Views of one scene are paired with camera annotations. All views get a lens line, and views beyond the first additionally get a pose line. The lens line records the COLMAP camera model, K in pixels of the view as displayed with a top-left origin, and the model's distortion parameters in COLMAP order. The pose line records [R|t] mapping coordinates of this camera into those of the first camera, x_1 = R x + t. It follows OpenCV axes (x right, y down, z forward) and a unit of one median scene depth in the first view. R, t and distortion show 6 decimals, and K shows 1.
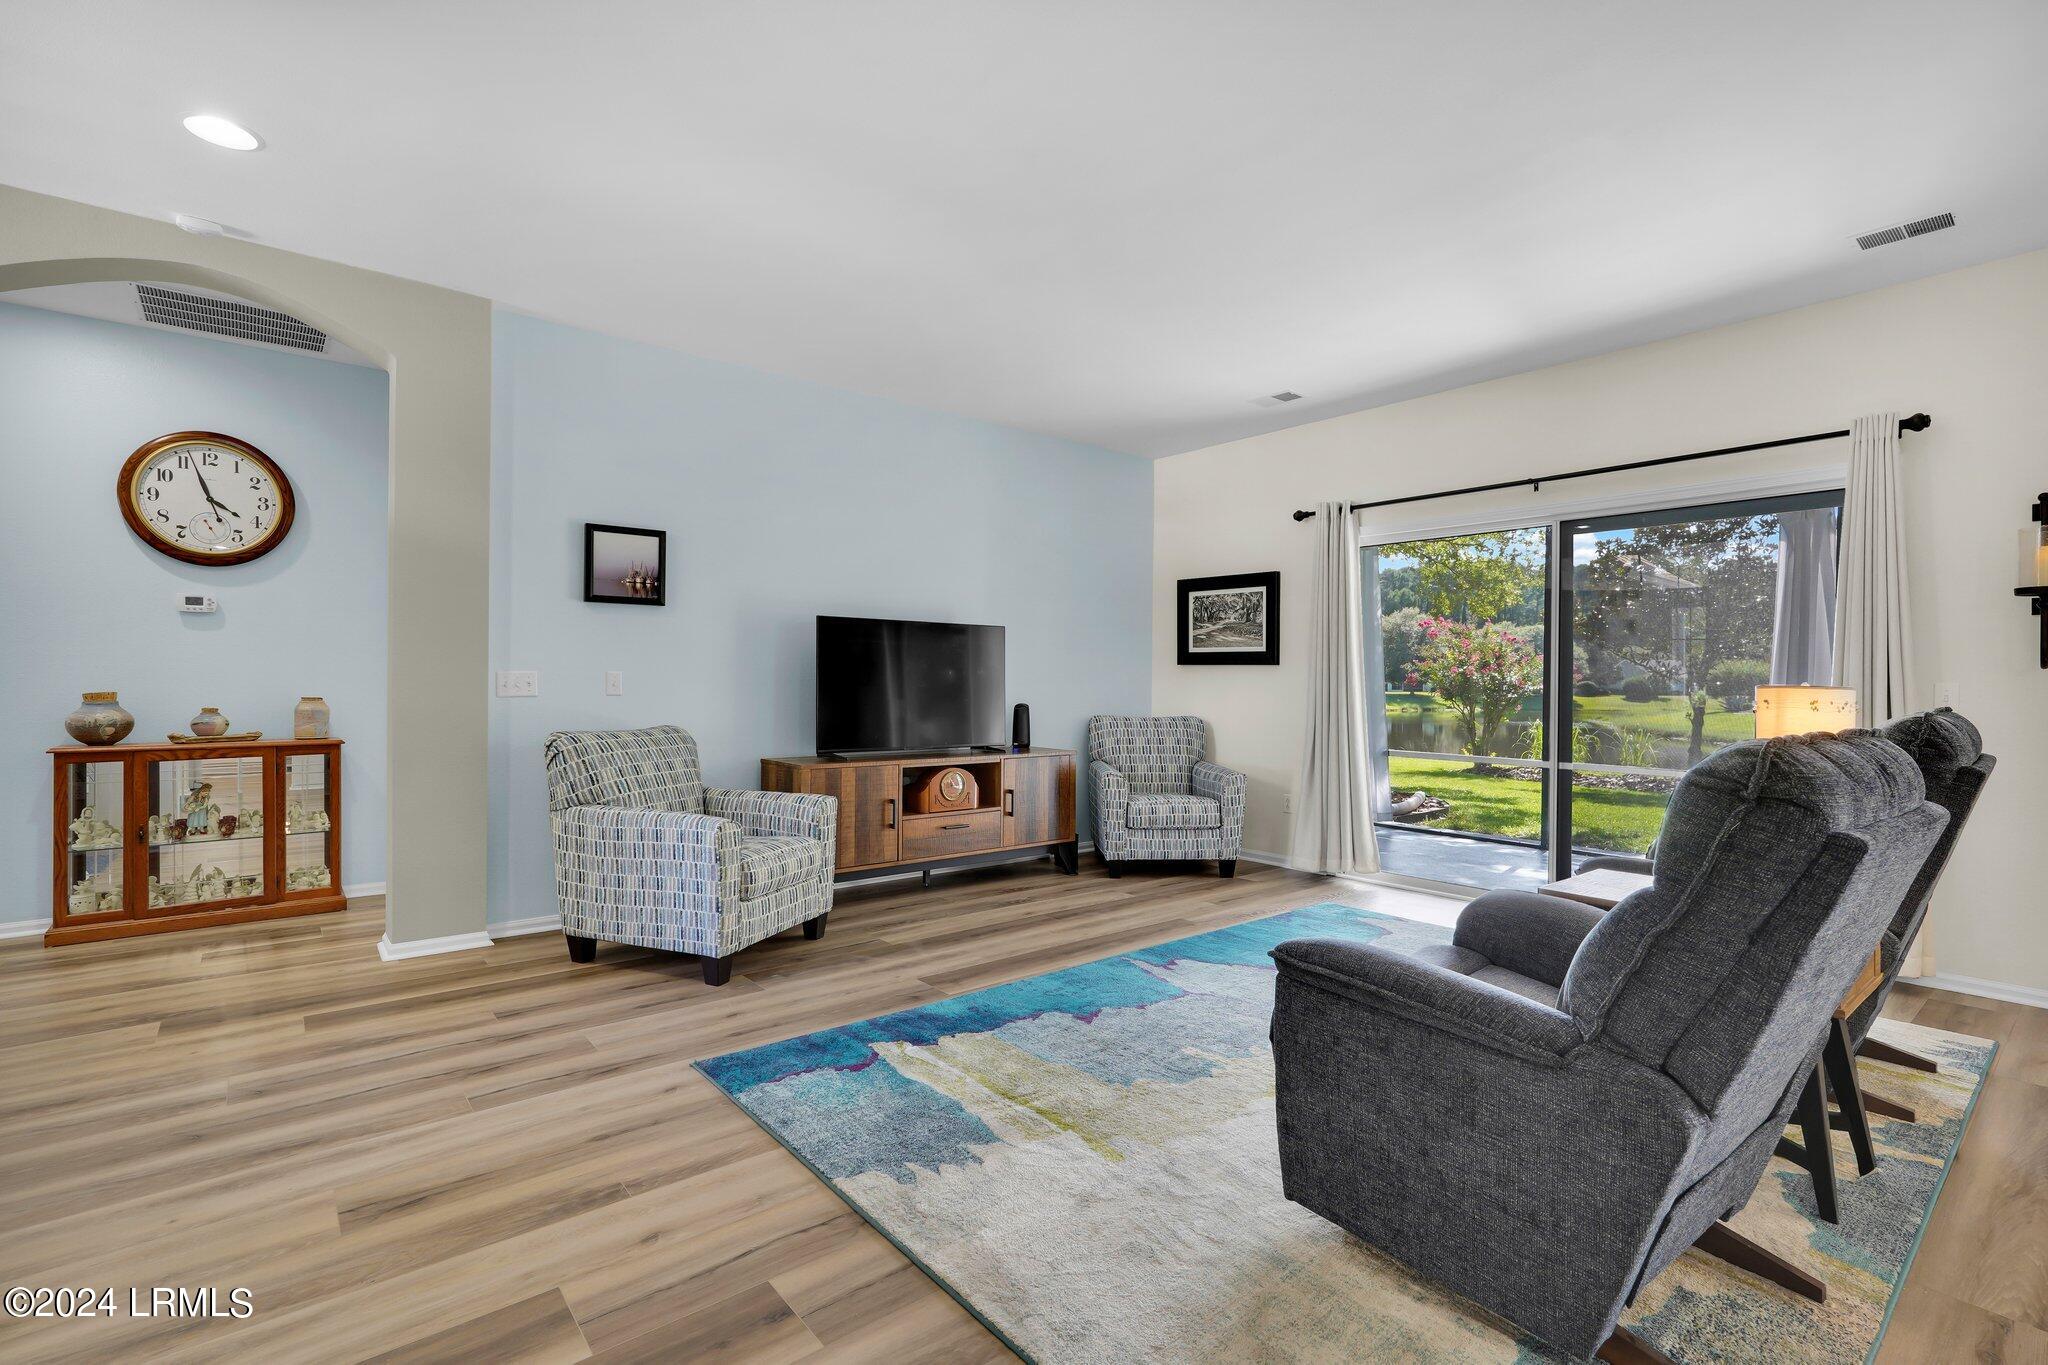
lens RADIAL K [[916.2, 0, 1024.0], [0, 916.2, 682.5], [0, 0, 1]] dist [-0.005246, 0.001233]
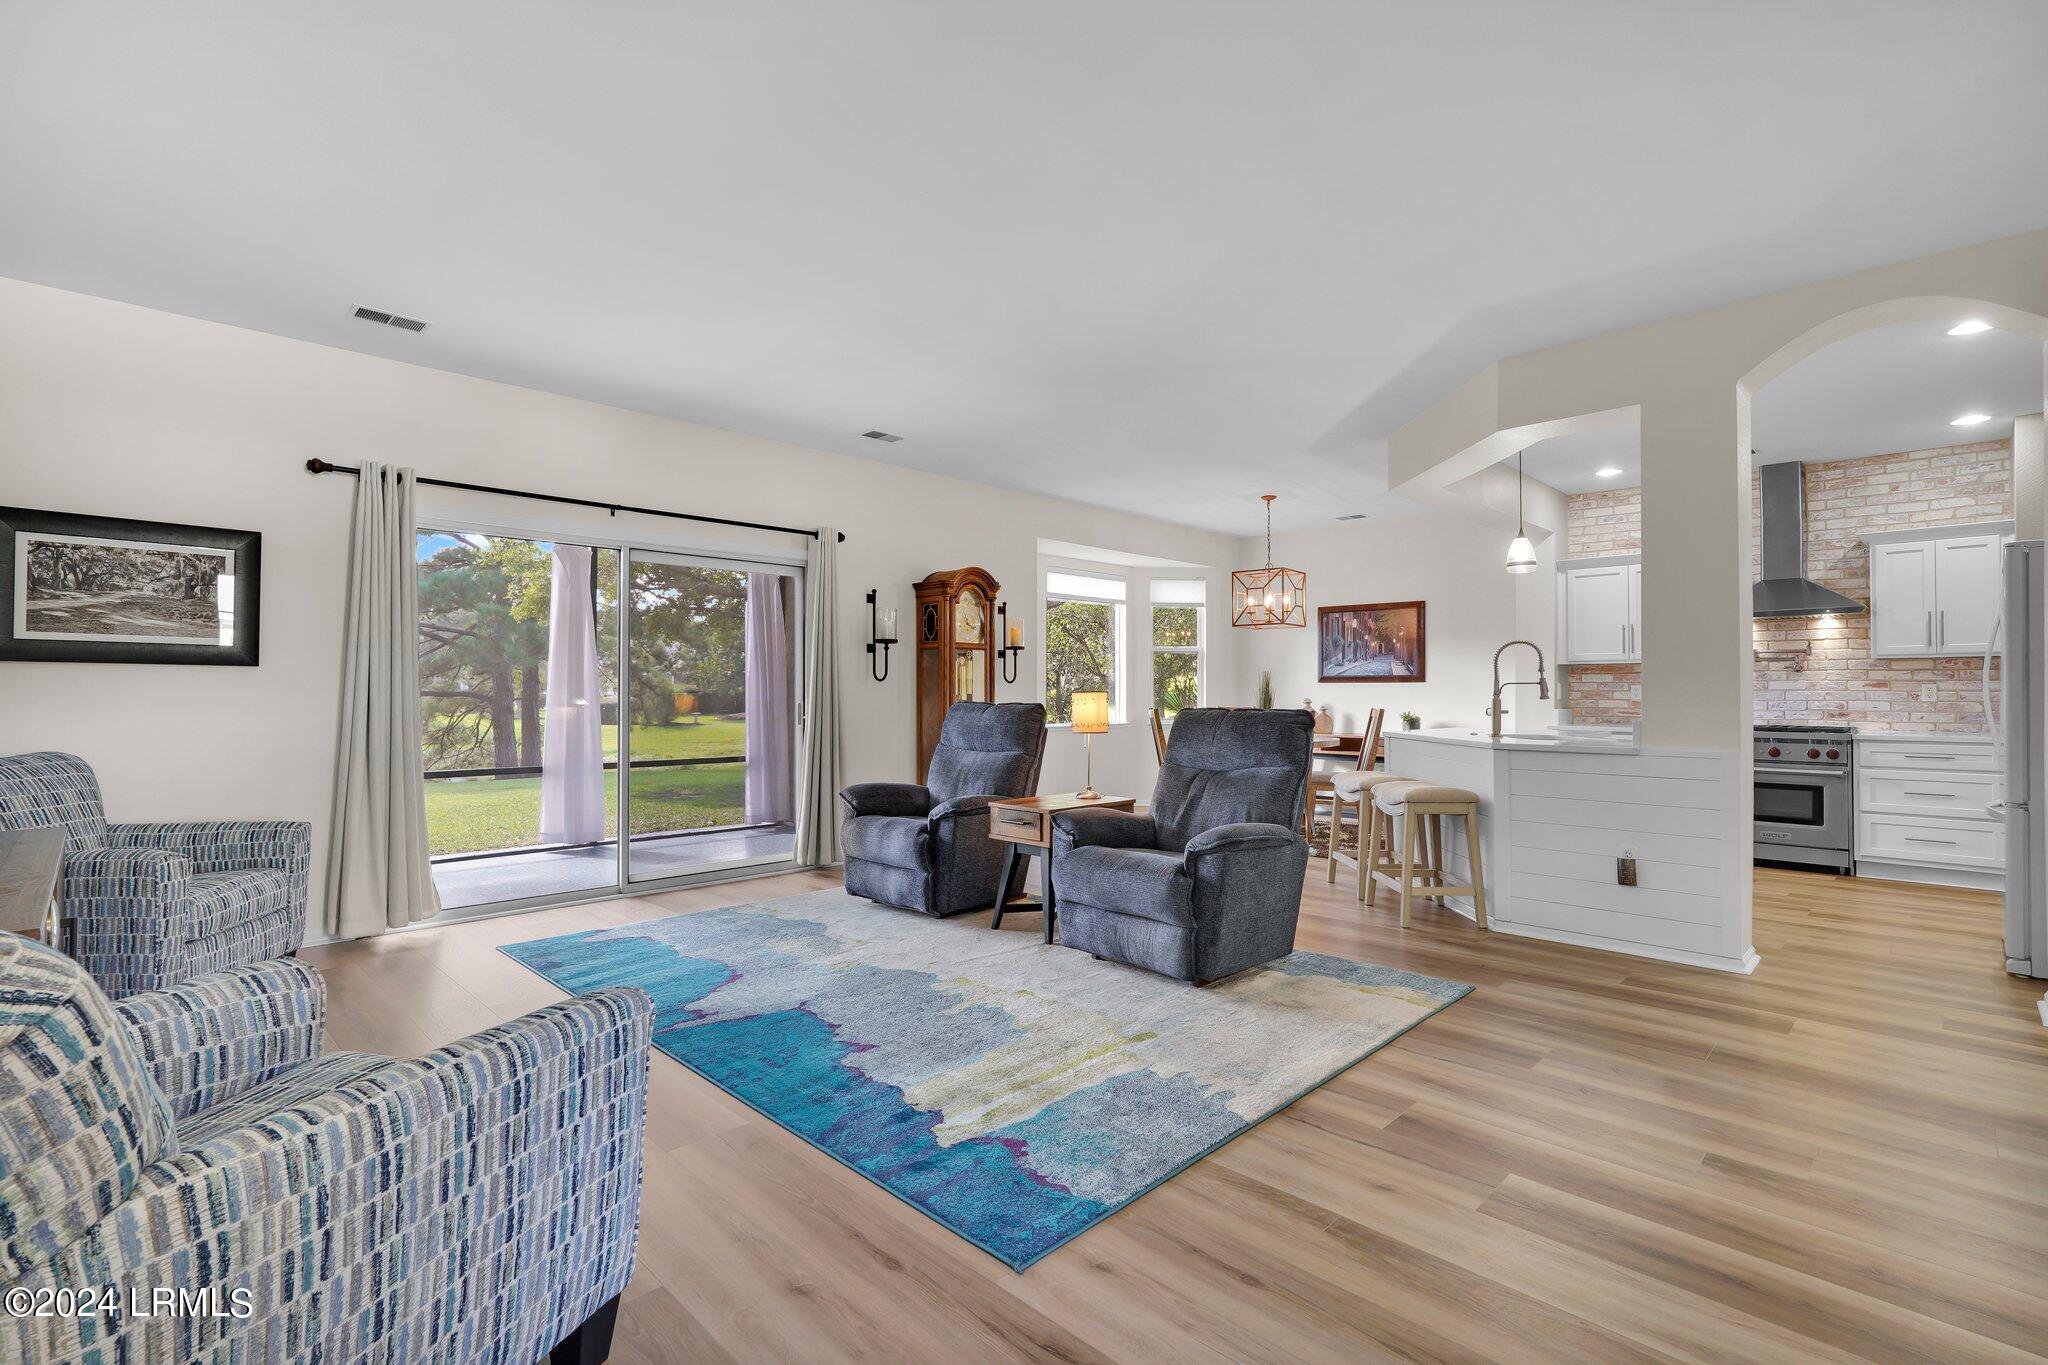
lens RADIAL K [[954.4, 0, 991.0], [0, 954.4, 673.7], [0, 0, 1]] dist [-0.003245, -0.000108]
pose [[-0.075856, 0.010348, 0.997065, -0.650111], [0.002340, 0.999945, -0.010200, -0.006290], [-0.997116, 0.001560, -0.075877, 0.659787]]
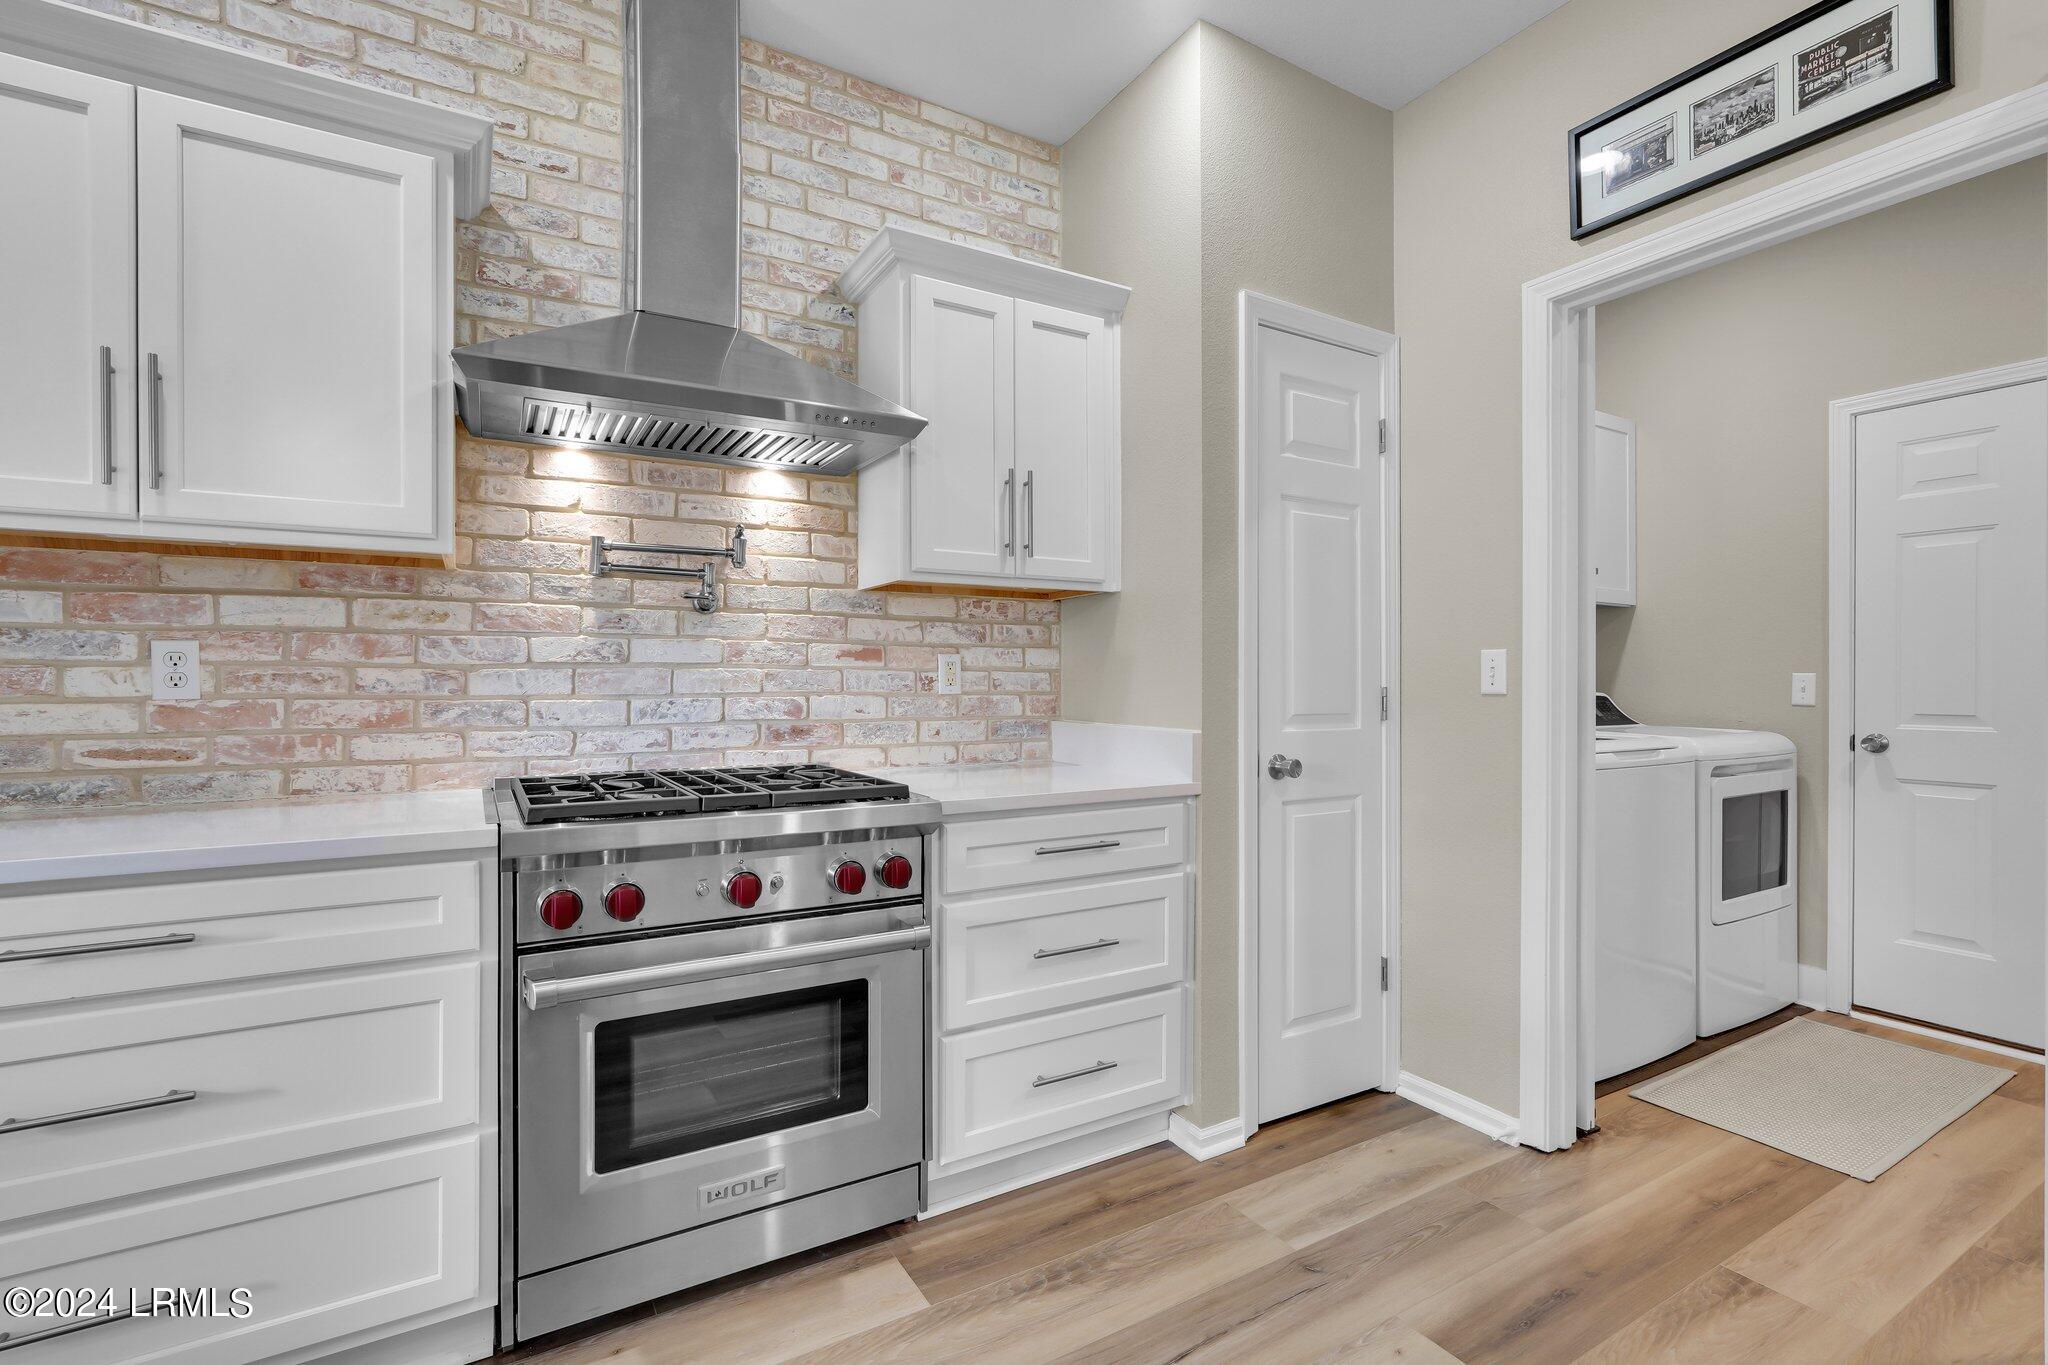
lens RADIAL K [[916.2, 0, 1024.0], [0, 916.2, 682.5], [0, 0, 1]] dist [-0.005246, 0.001233]
pose [[-0.987895, -0.009750, 0.154819, 0.501296], [-0.008503, 0.999926, 0.008718, 0.010582], [-0.154893, 0.007296, -0.987904, -0.255852]]
